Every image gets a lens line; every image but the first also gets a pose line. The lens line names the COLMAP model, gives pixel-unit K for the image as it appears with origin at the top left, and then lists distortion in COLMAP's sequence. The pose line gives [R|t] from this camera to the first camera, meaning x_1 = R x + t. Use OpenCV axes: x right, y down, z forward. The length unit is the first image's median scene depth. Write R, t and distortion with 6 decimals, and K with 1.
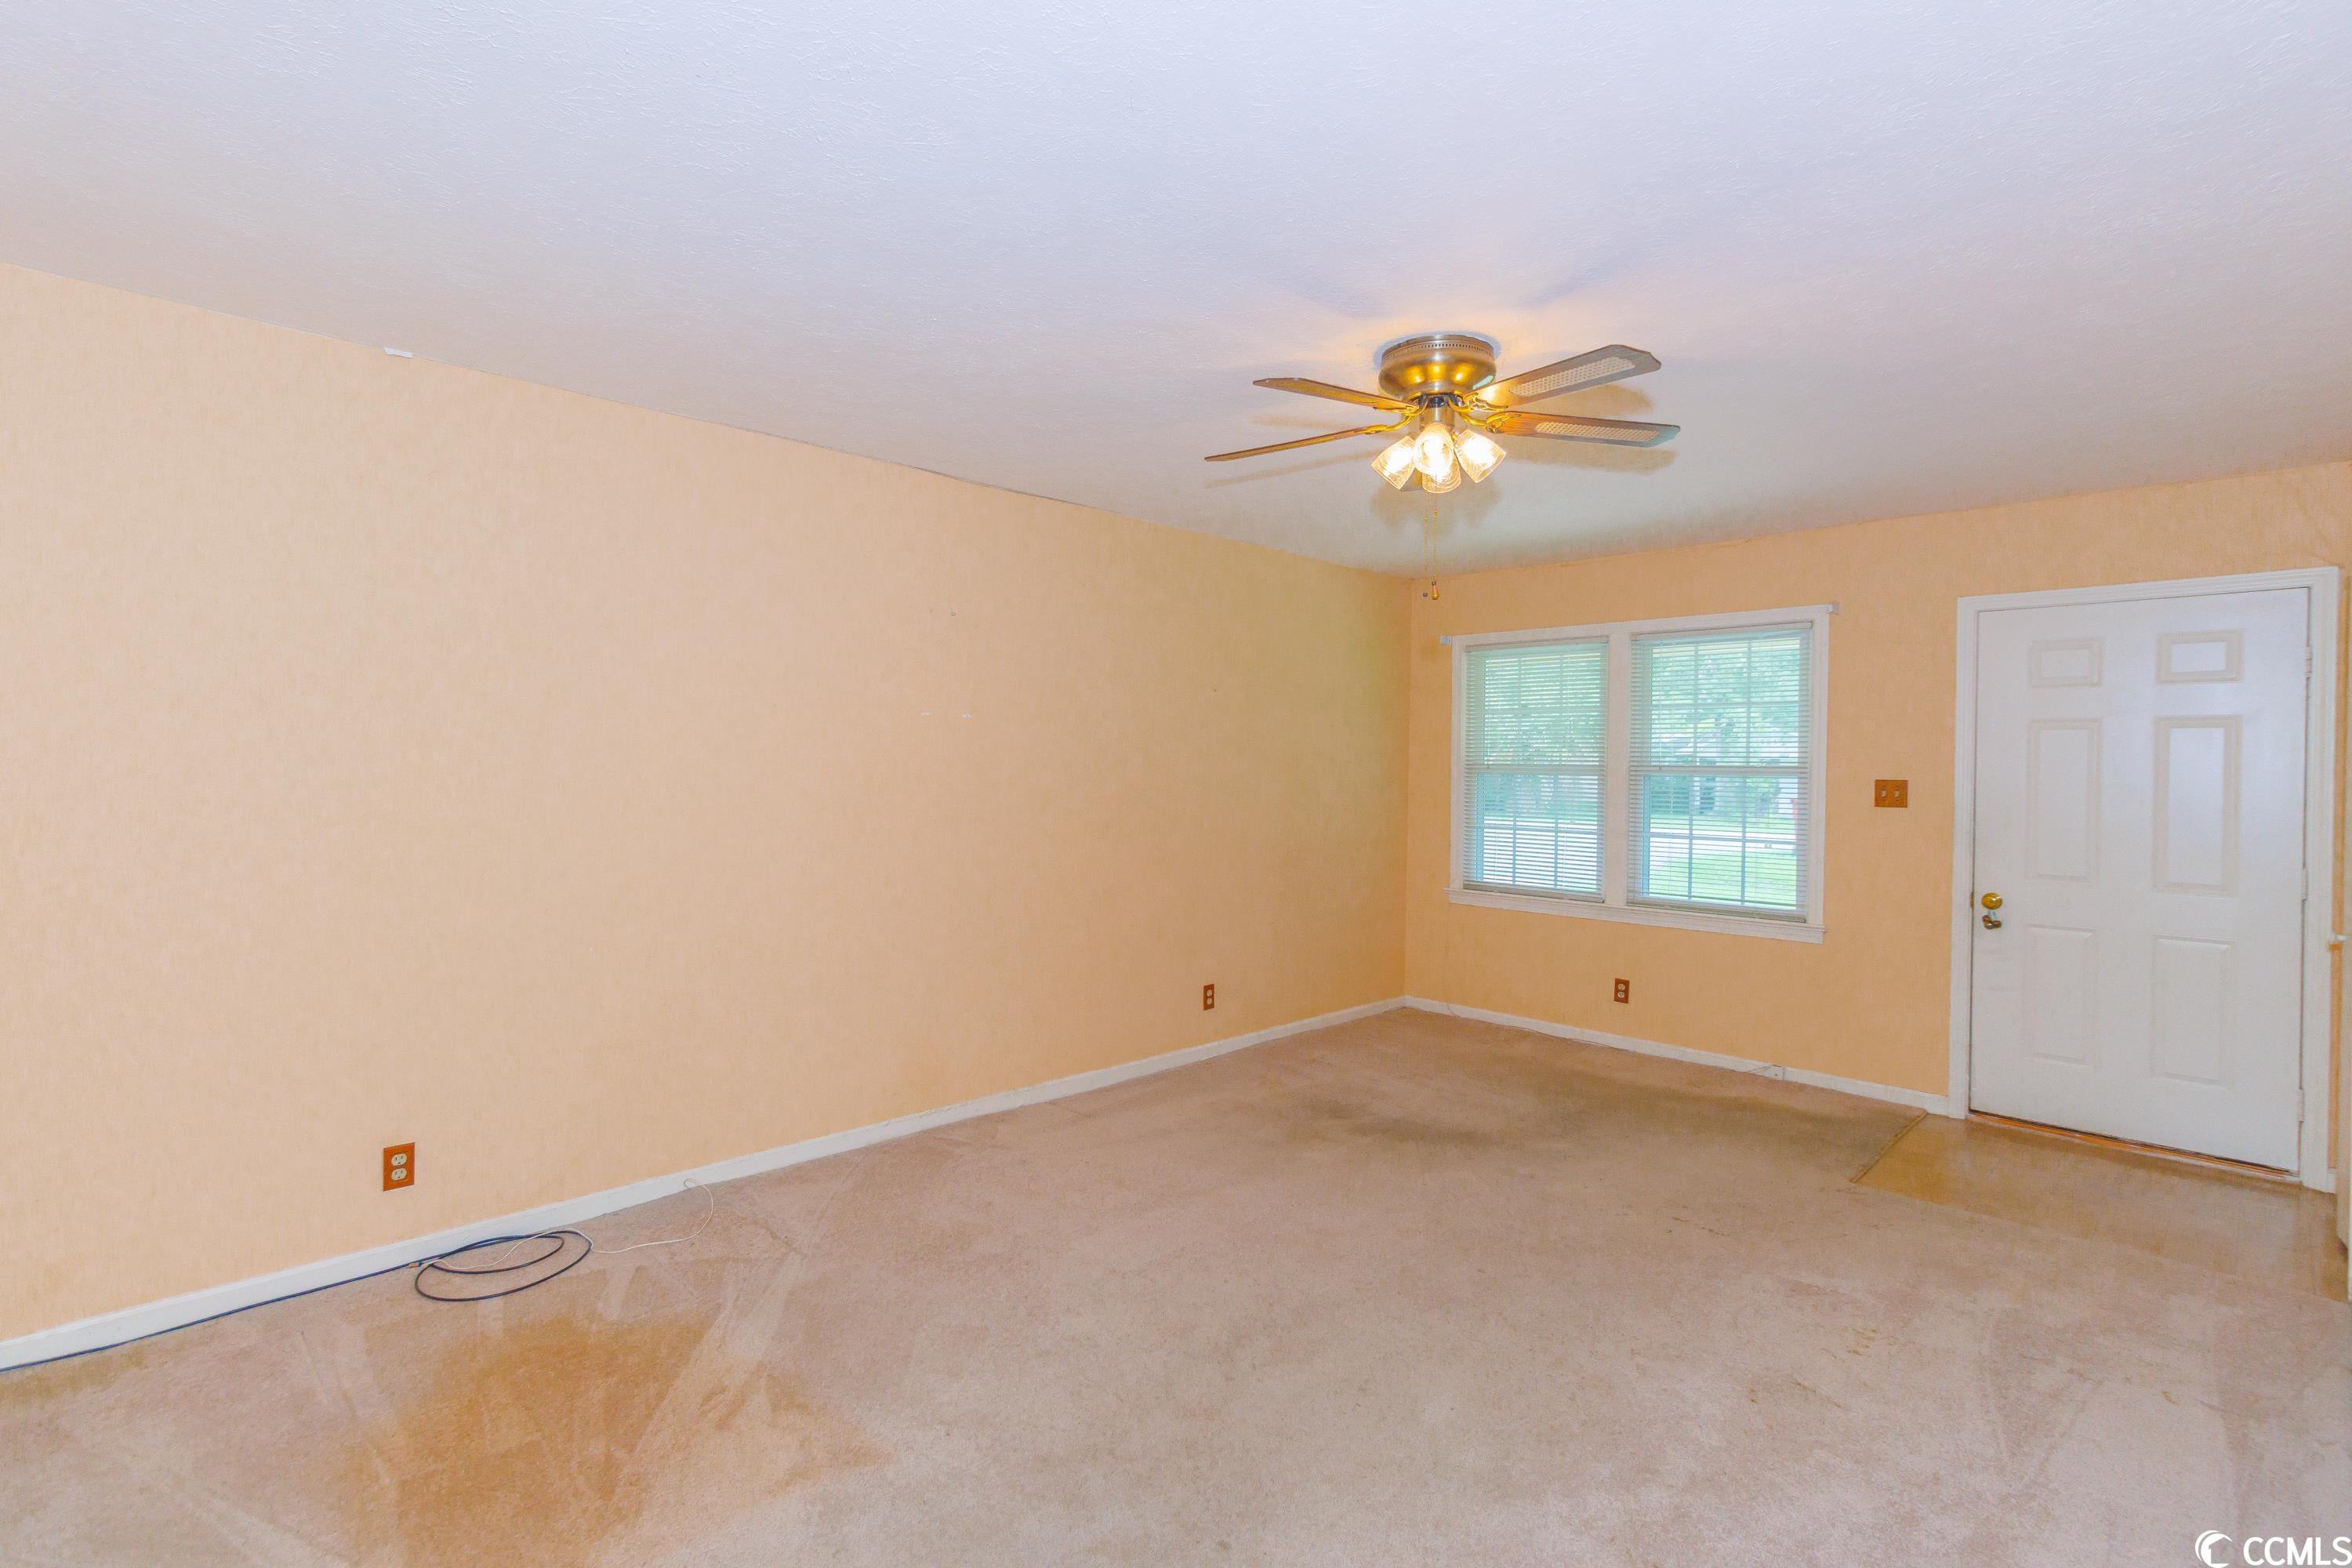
lens RADIAL K [[1086.7, 0, 1169.1], [0, 1086.7, 776.9], [0, 0, 1]] dist [0.003272, 0.005137]
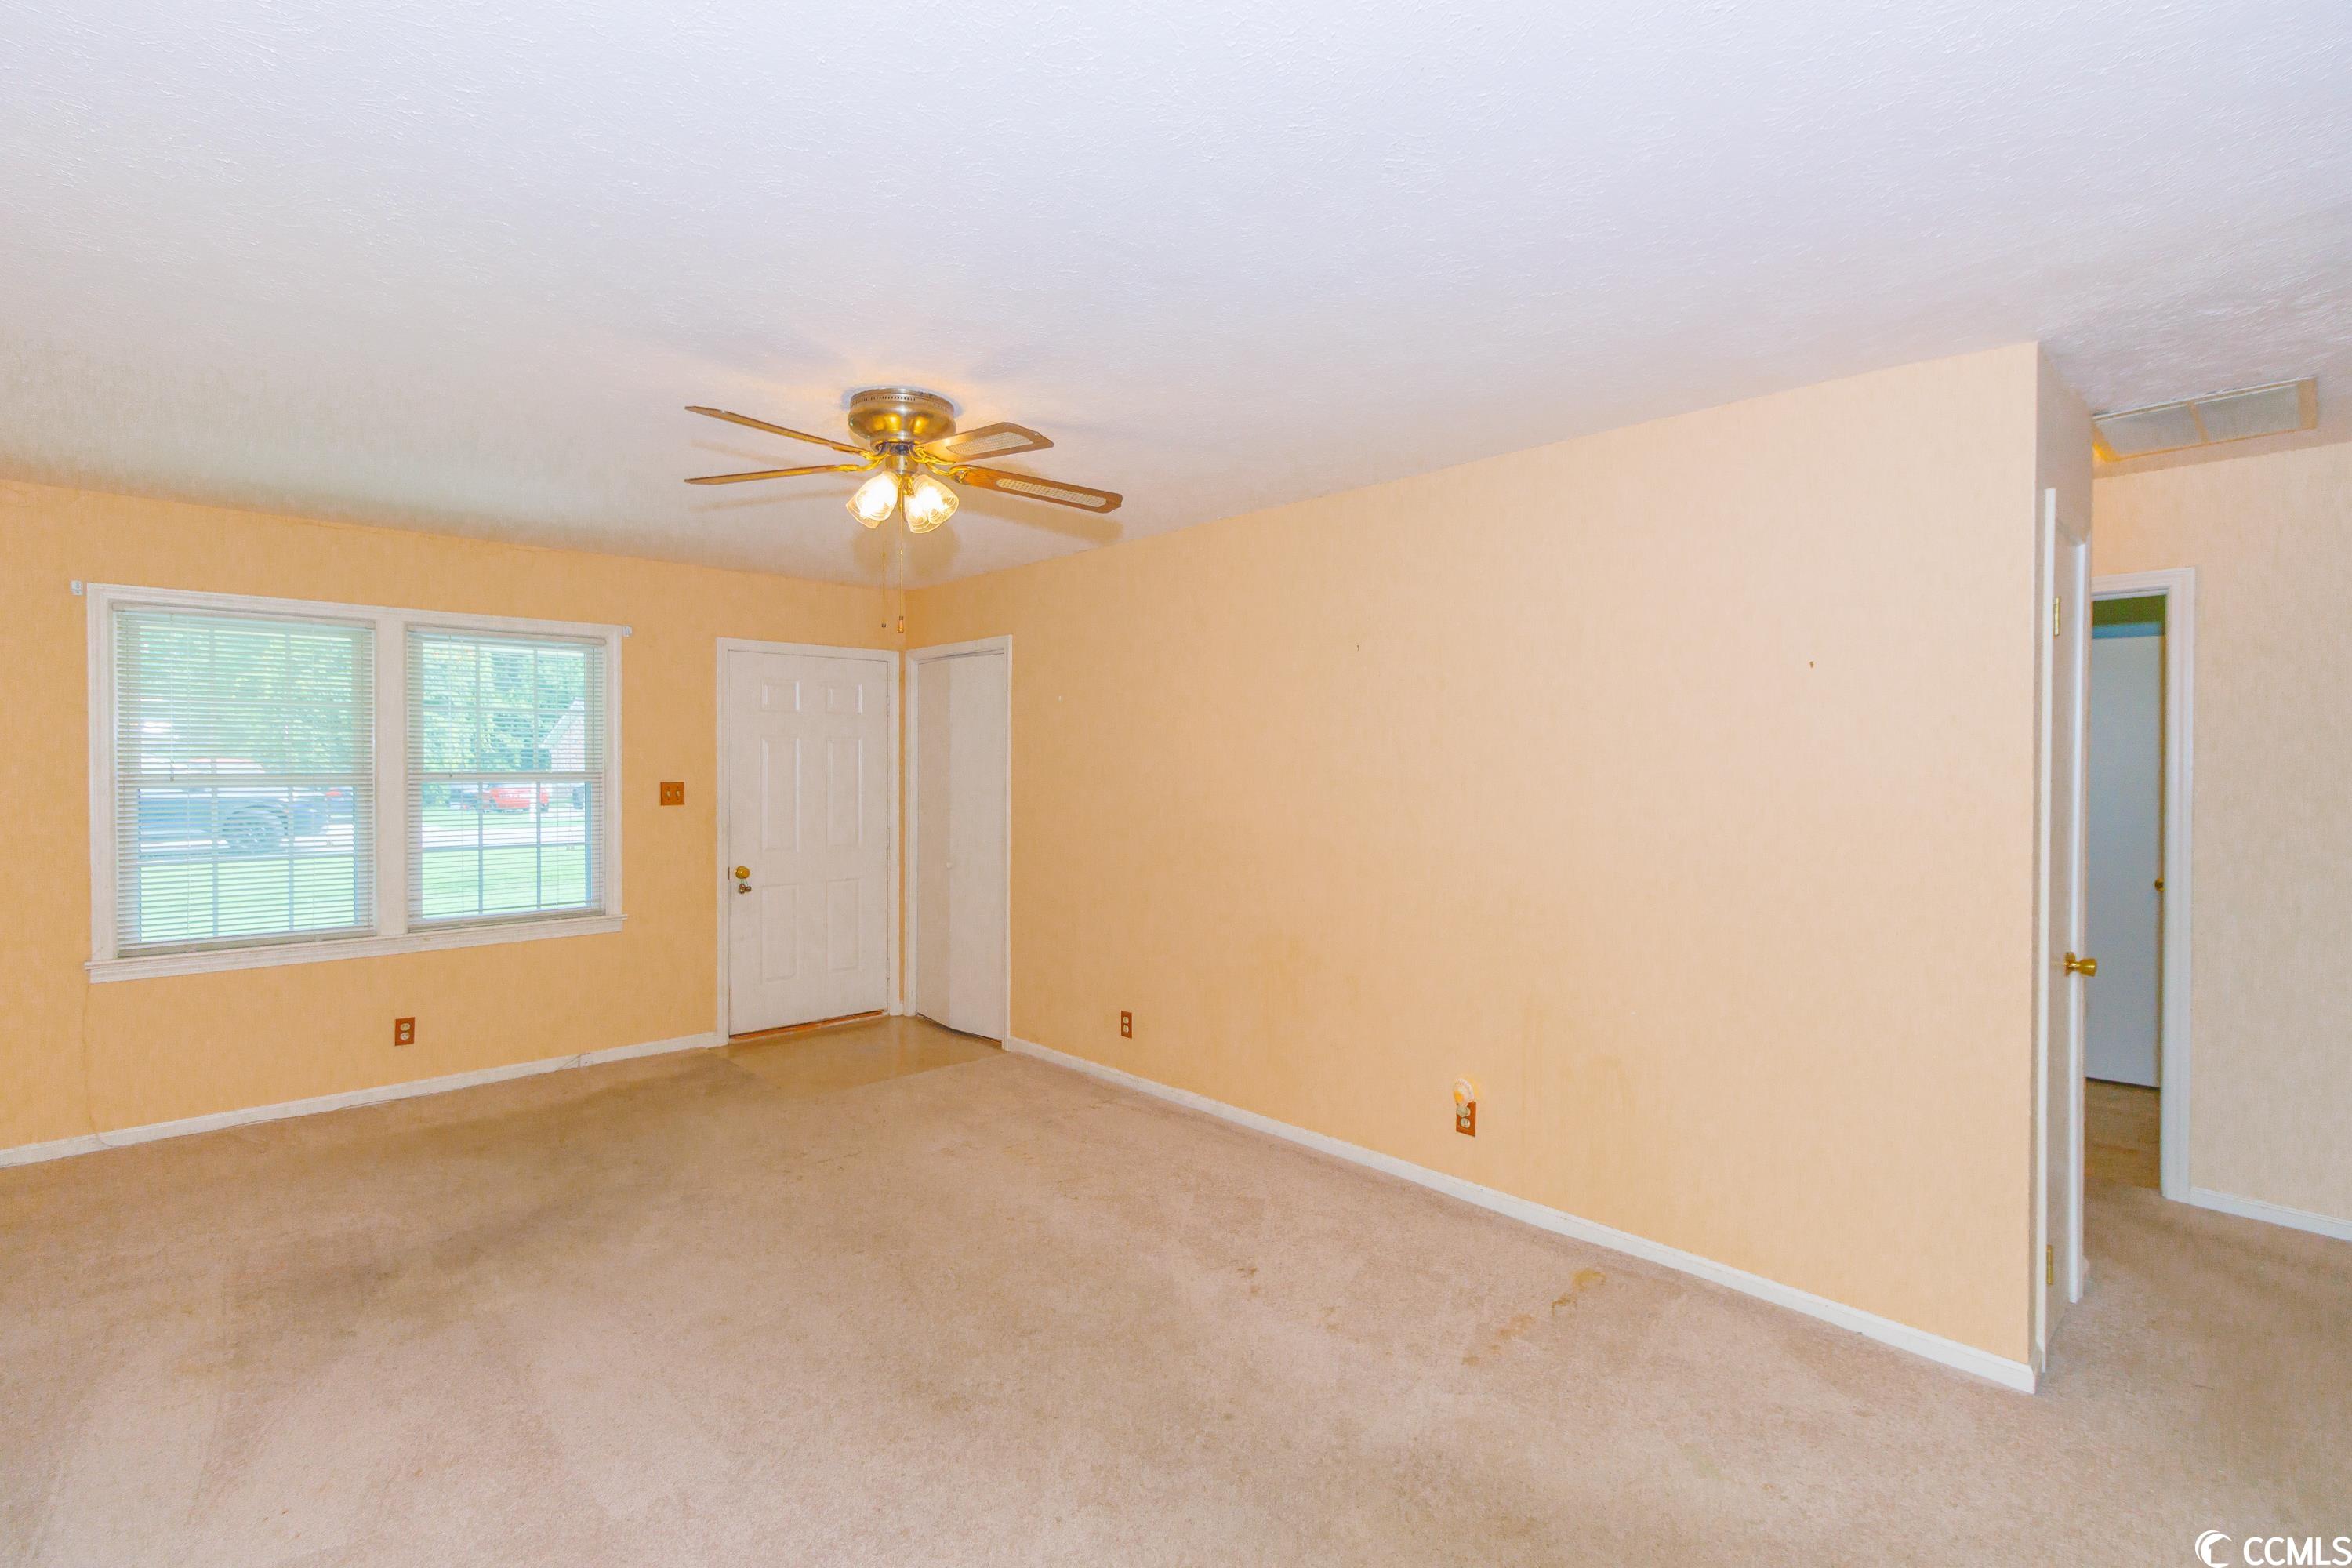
lens RADIAL K [[1086.7, 0, 1177.7], [0, 1086.7, 759.5], [0, 0, 1]] dist [0.003272, 0.005137]
pose [[0.033717, -0.015874, 0.999305, -0.495777], [0.004064, 0.999868, 0.015746, -0.037598], [-0.999423, 0.003531, 0.033777, 0.397347]]
